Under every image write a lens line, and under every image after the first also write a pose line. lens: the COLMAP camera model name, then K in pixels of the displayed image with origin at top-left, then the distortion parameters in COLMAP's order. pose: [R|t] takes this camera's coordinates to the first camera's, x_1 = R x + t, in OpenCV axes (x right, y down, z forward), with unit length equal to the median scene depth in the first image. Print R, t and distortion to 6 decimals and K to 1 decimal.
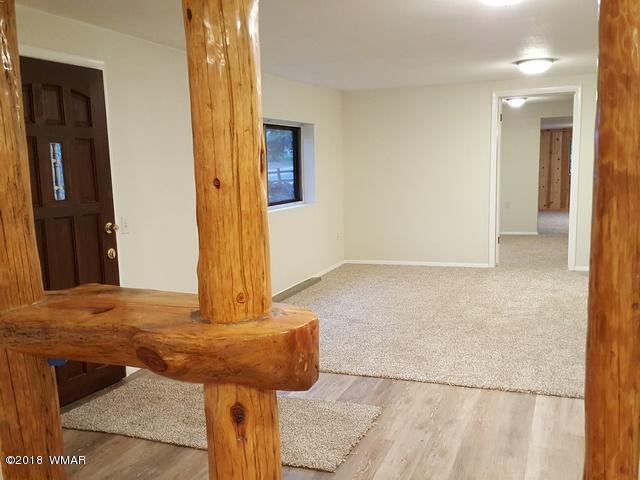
lens RADIAL K [[623.8, 0, 313.4], [0, 623.8, 256.9], [0, 0, 1]] dist [0.079207, 0.000000]
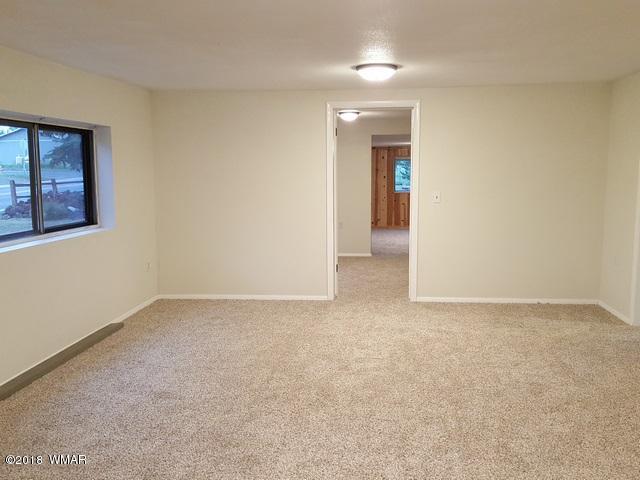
lens RADIAL K [[623.8, 0, 333.4], [0, 623.8, 250.9], [0, 0, 1]] dist [0.079207, 0.000000]
pose [[0.955081, -0.013488, 0.296038, 0.031602], [0.021393, 0.999495, -0.023480, -0.033838], [-0.295572, 0.028758, 0.954887, 0.172194]]
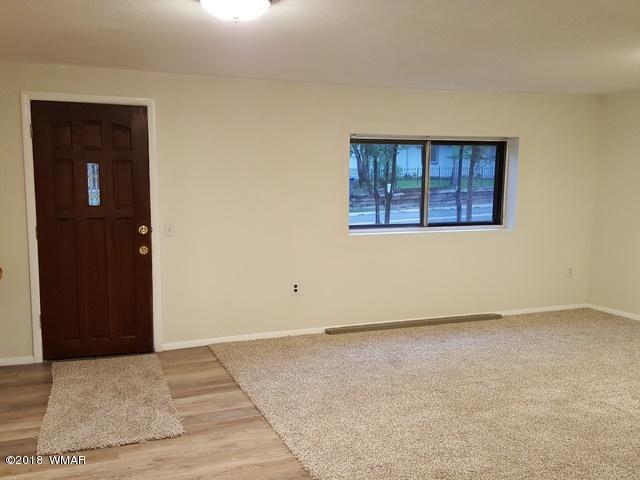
lens RADIAL K [[623.8, 0, 313.2], [0, 623.8, 246.8], [0, 0, 1]] dist [0.079207, 0.000000]
pose [[0.681004, 0.116091, -0.723019, 0.463445], [-0.133313, 0.990509, 0.033475, -0.056262], [0.720043, 0.073591, 0.690017, 0.215301]]
